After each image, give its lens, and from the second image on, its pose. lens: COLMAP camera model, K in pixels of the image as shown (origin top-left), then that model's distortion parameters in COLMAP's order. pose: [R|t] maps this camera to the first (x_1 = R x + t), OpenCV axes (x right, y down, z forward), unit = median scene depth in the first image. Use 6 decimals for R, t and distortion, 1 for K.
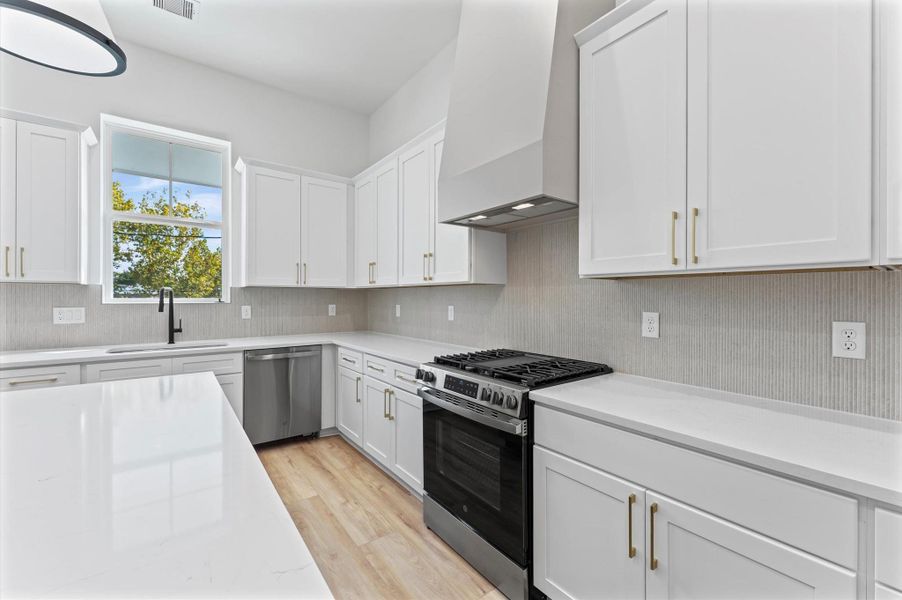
lens RADIAL K [[363.2, 0, 452.3], [0, 363.2, 296.8], [0, 0, 1]] dist [0.001255, -0.000014]
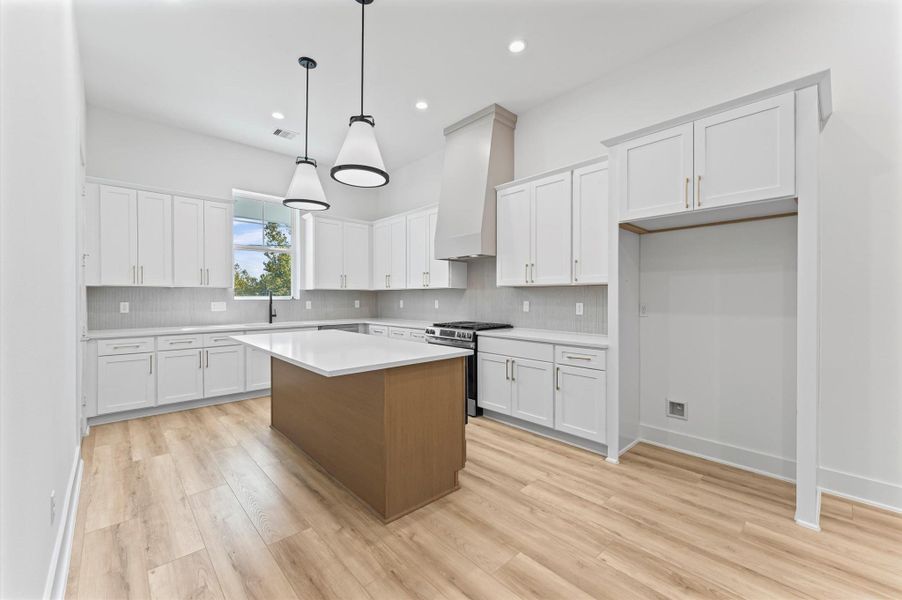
lens RADIAL K [[363.2, 0, 448.9], [0, 363.2, 298.7], [0, 0, 1]] dist [0.001255, -0.000014]
pose [[0.995269, -0.003752, 0.097083, -0.151118], [0.003044, 0.999968, 0.007445, 0.004994], [-0.097108, -0.007115, 0.995248, -1.027671]]
